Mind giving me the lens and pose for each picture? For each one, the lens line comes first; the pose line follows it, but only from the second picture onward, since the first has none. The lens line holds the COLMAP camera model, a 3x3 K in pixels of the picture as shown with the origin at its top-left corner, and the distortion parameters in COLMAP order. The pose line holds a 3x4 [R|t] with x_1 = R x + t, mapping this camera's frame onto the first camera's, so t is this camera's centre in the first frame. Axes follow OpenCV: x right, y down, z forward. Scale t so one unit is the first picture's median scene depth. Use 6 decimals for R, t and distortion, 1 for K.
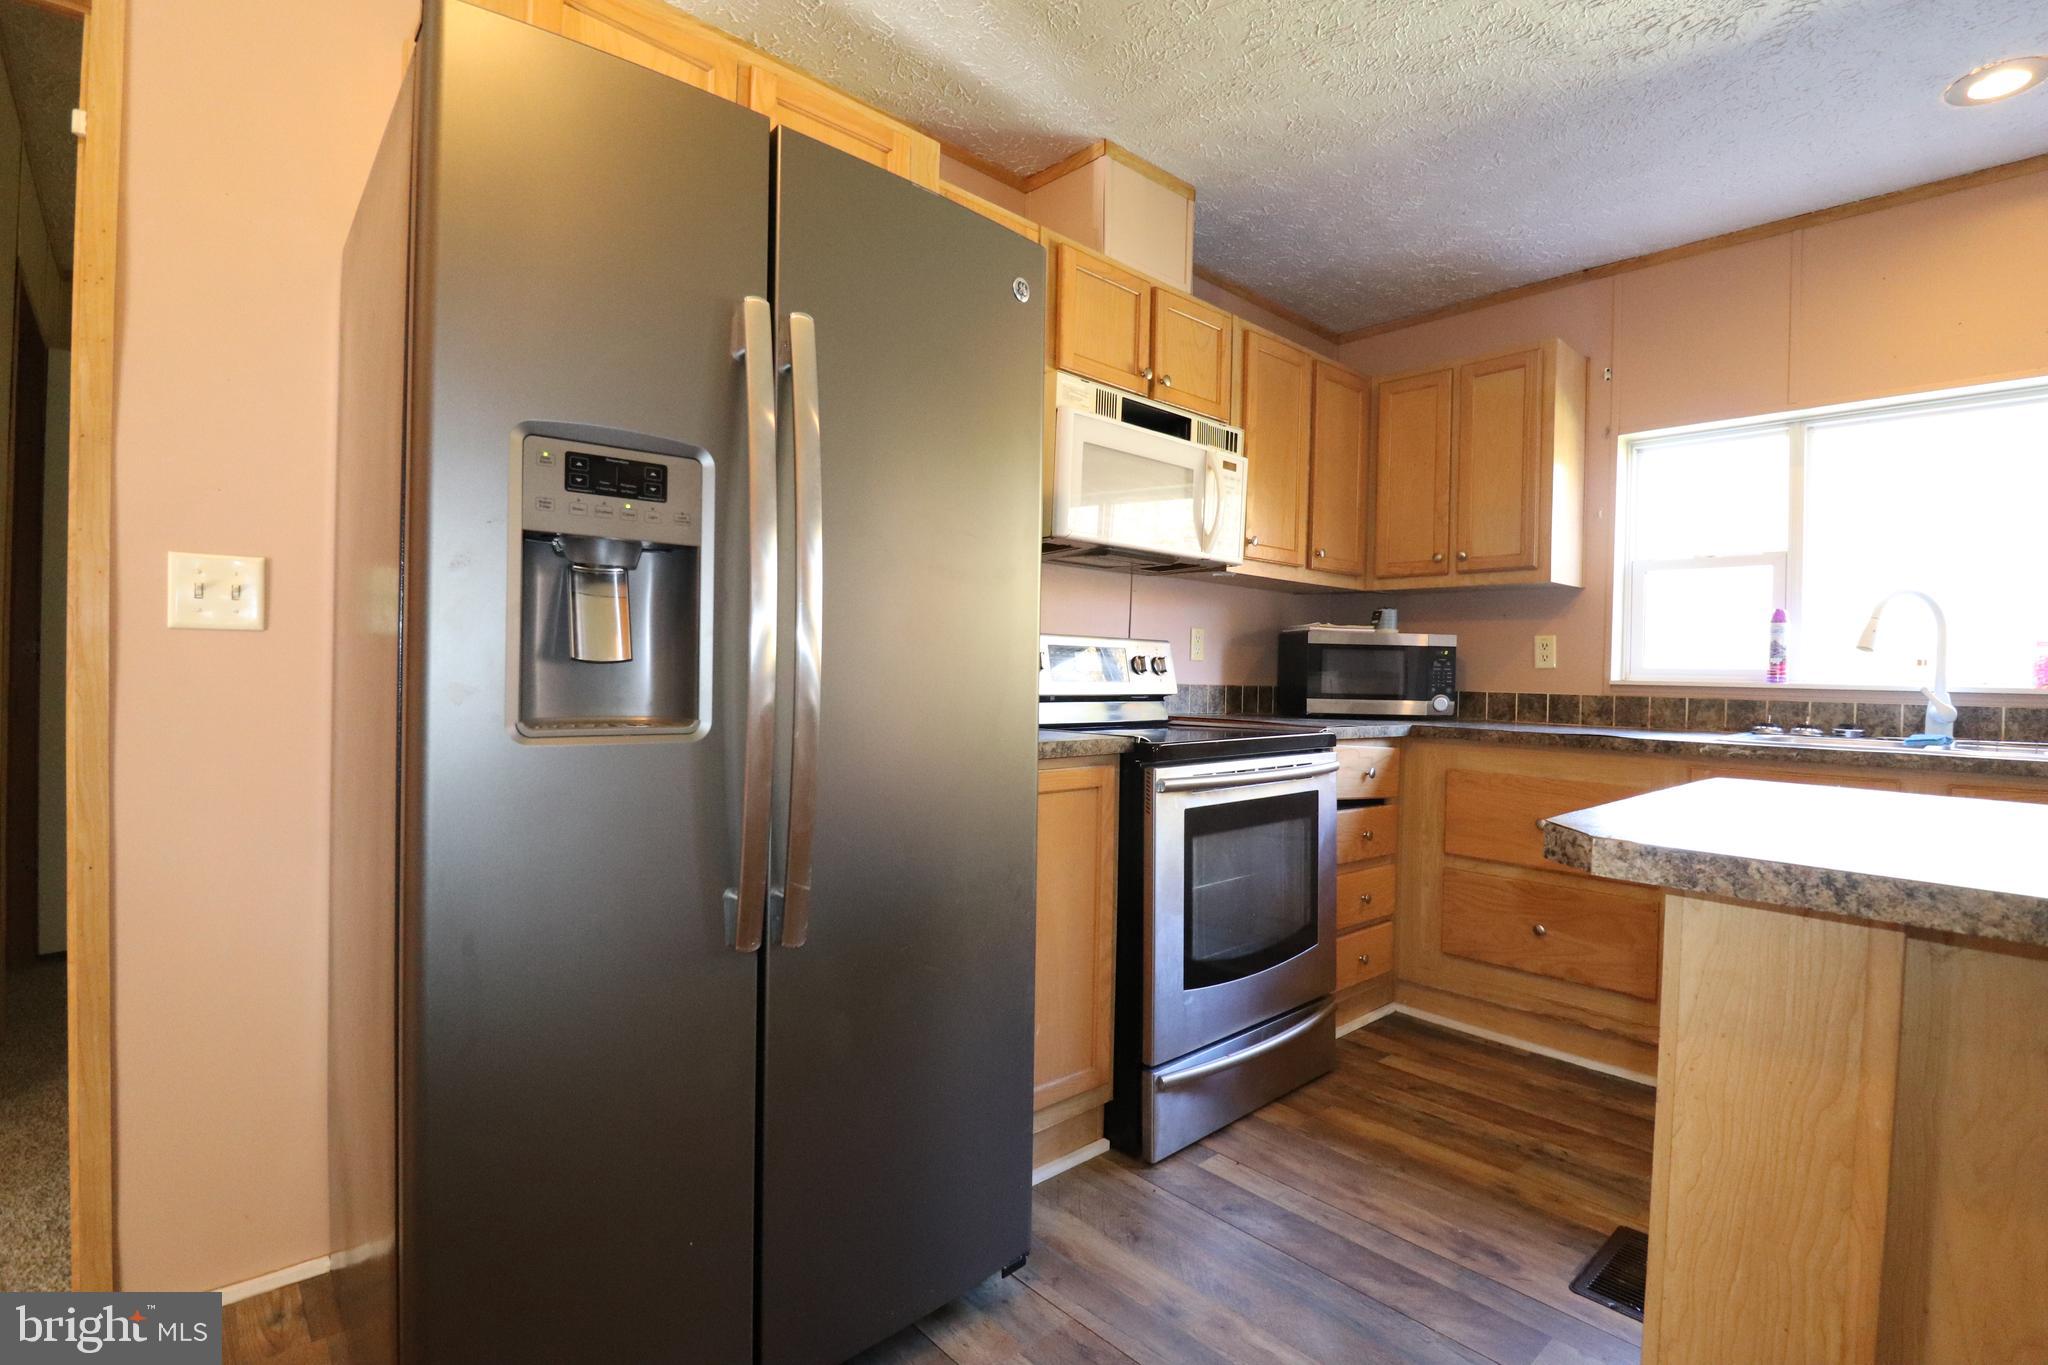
lens RADIAL K [[944.2, 0, 1023.2], [0, 944.2, 682.7], [0, 0, 1]] dist [-0.007166, -0.009826]
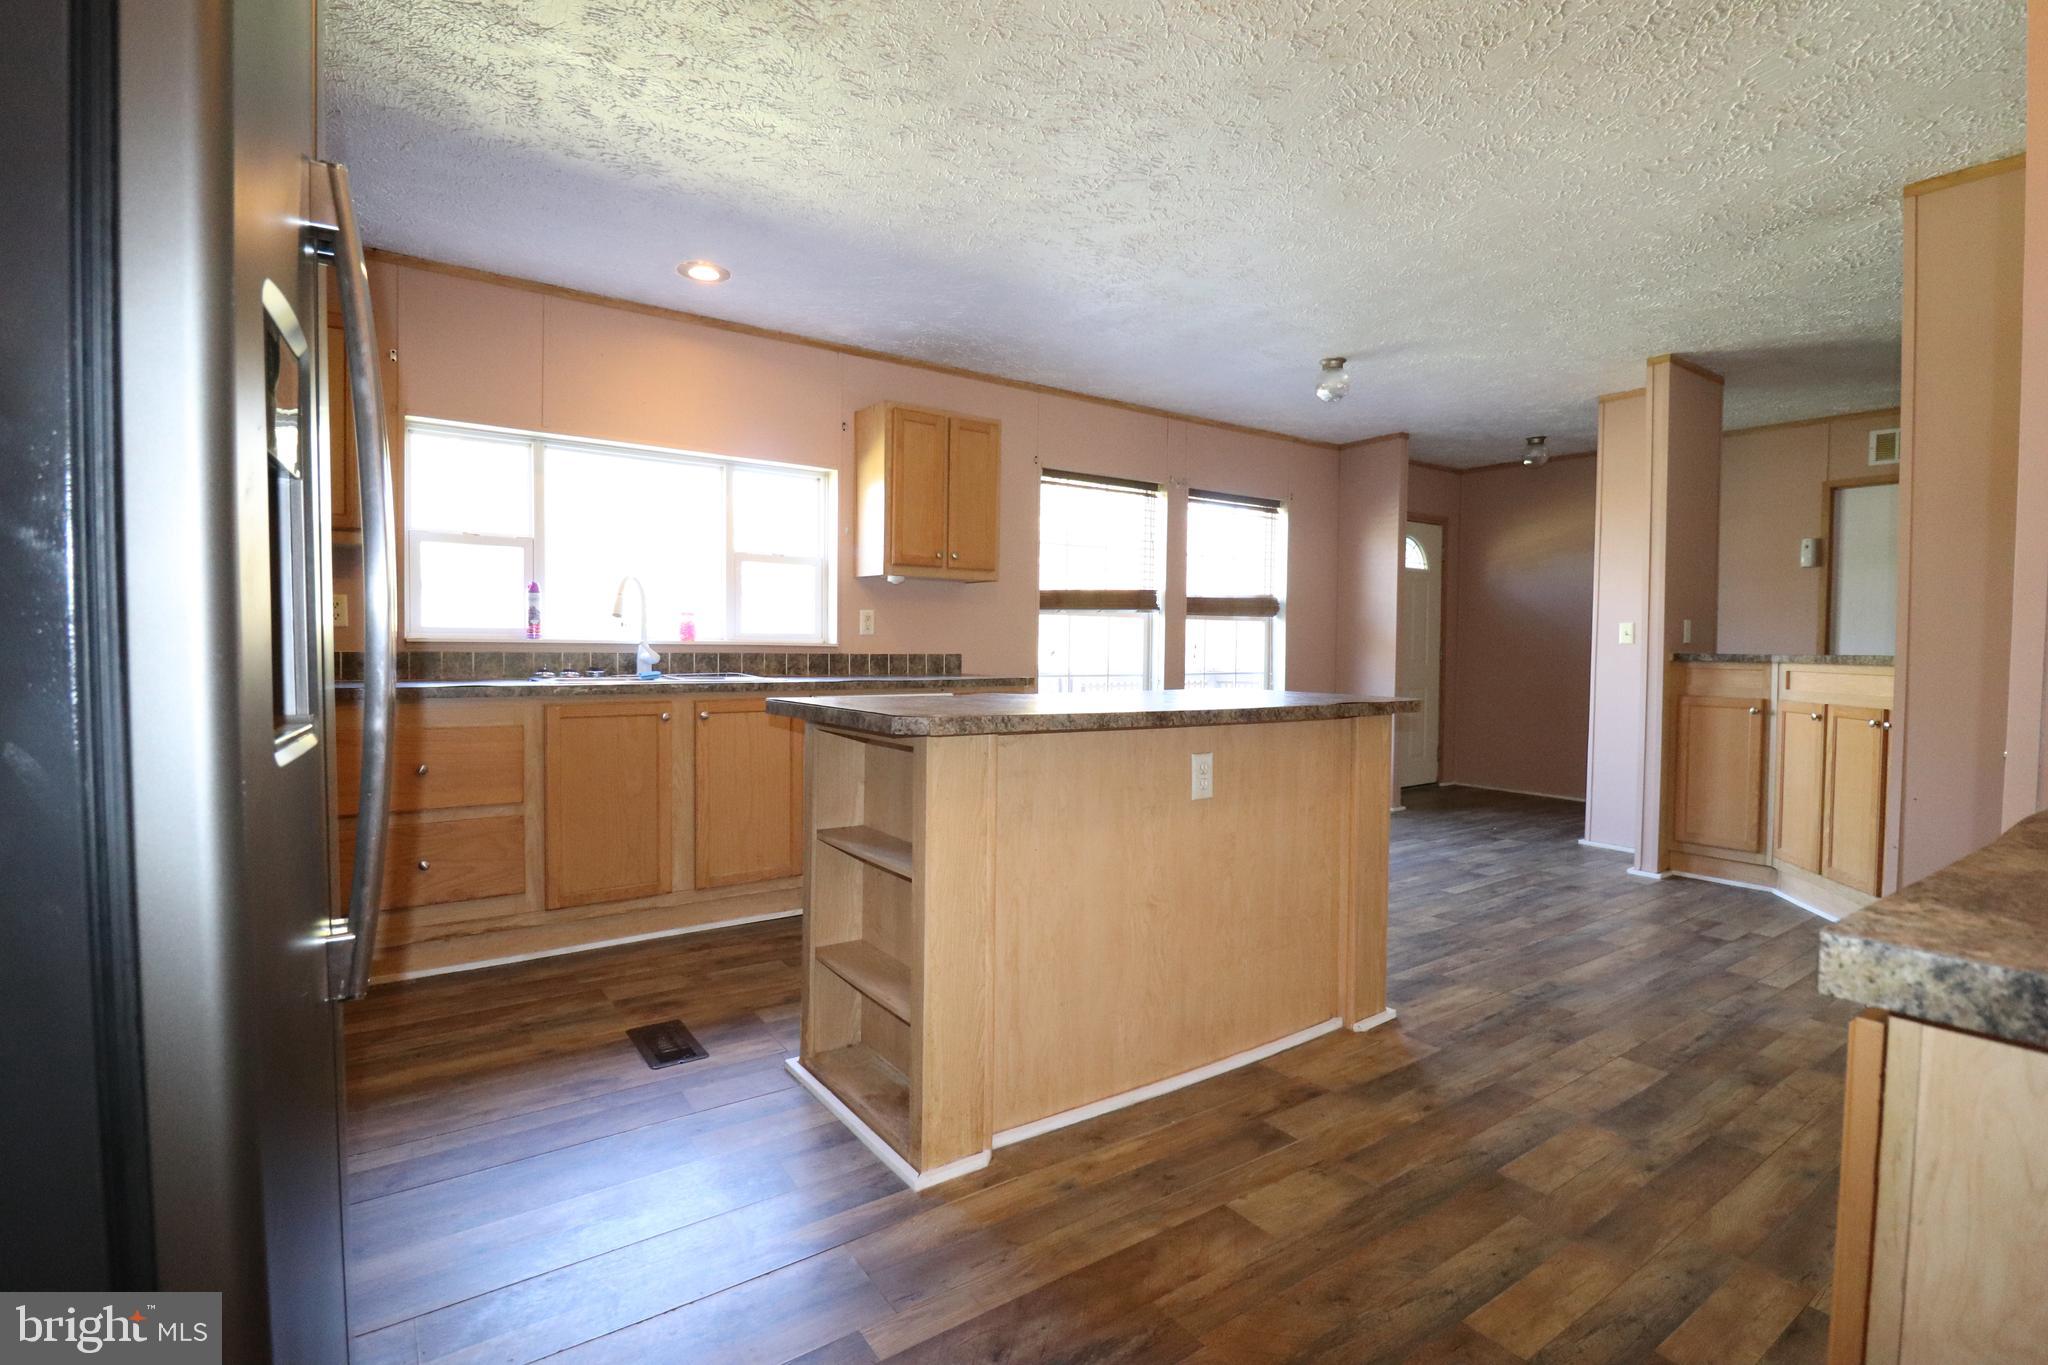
lens RADIAL K [[944.2, 0, 1038.5], [0, 944.2, 680.7], [0, 0, 1]] dist [-0.007166, -0.009826]
pose [[0.120660, -0.054002, 0.991224, -0.445143], [0.004579, 0.998539, 0.053843, -0.009736], [-0.992683, -0.001958, 0.120731, 0.149285]]
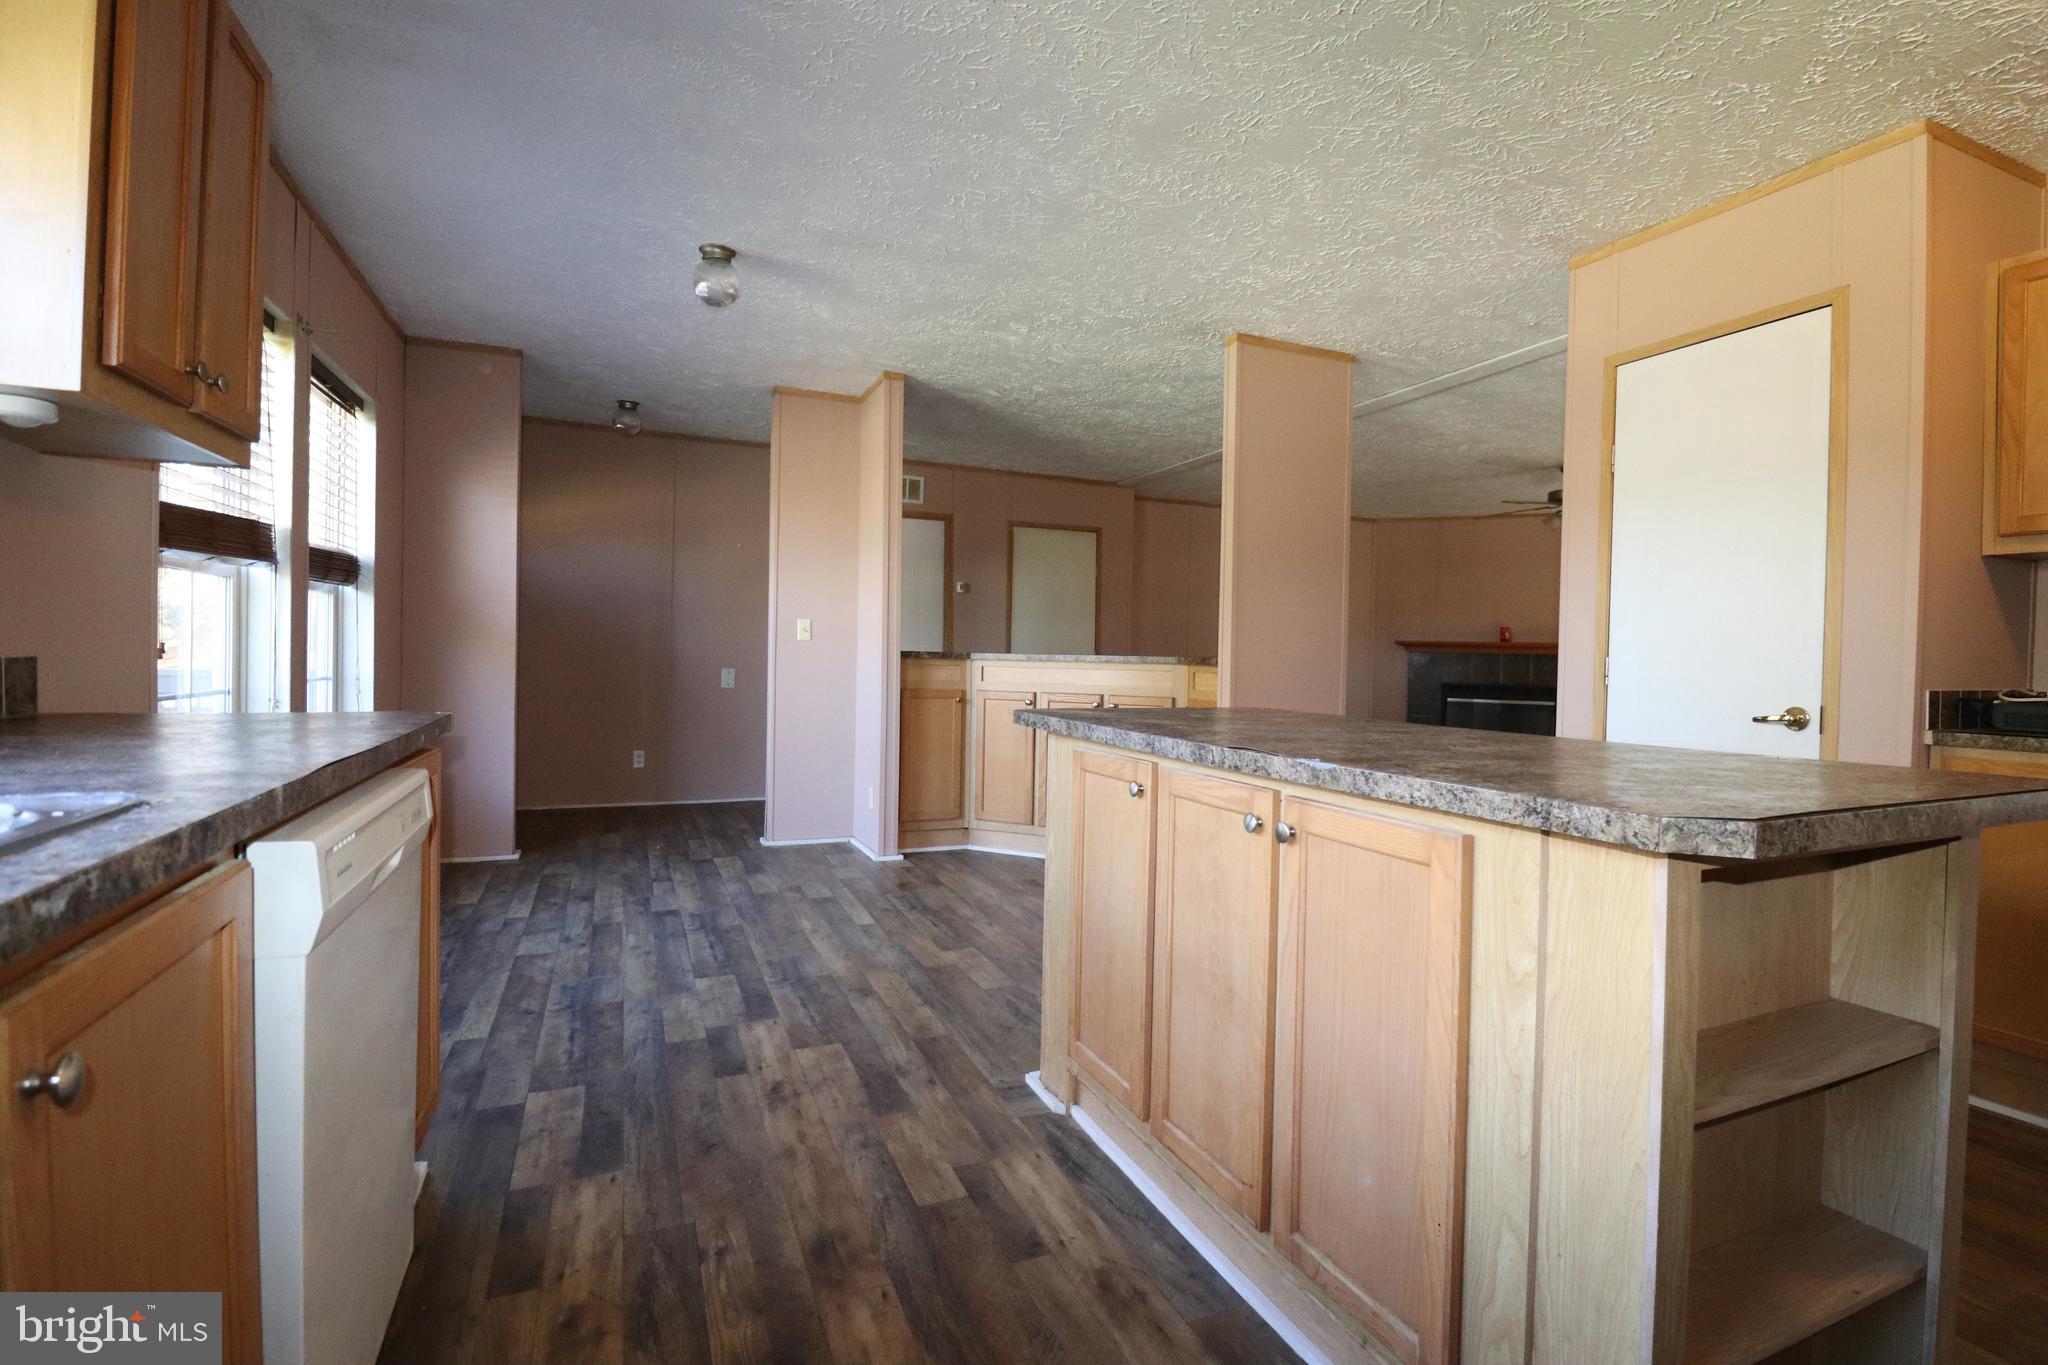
lens RADIAL K [[944.2, 0, 1038.8], [0, 944.2, 678.6], [0, 0, 1]] dist [-0.007166, -0.009826]
pose [[-0.945918, -0.047831, 0.320859, 0.500505], [-0.034993, 0.998344, 0.045662, -0.002363], [-0.322512, 0.031965, -0.946026, 0.874875]]
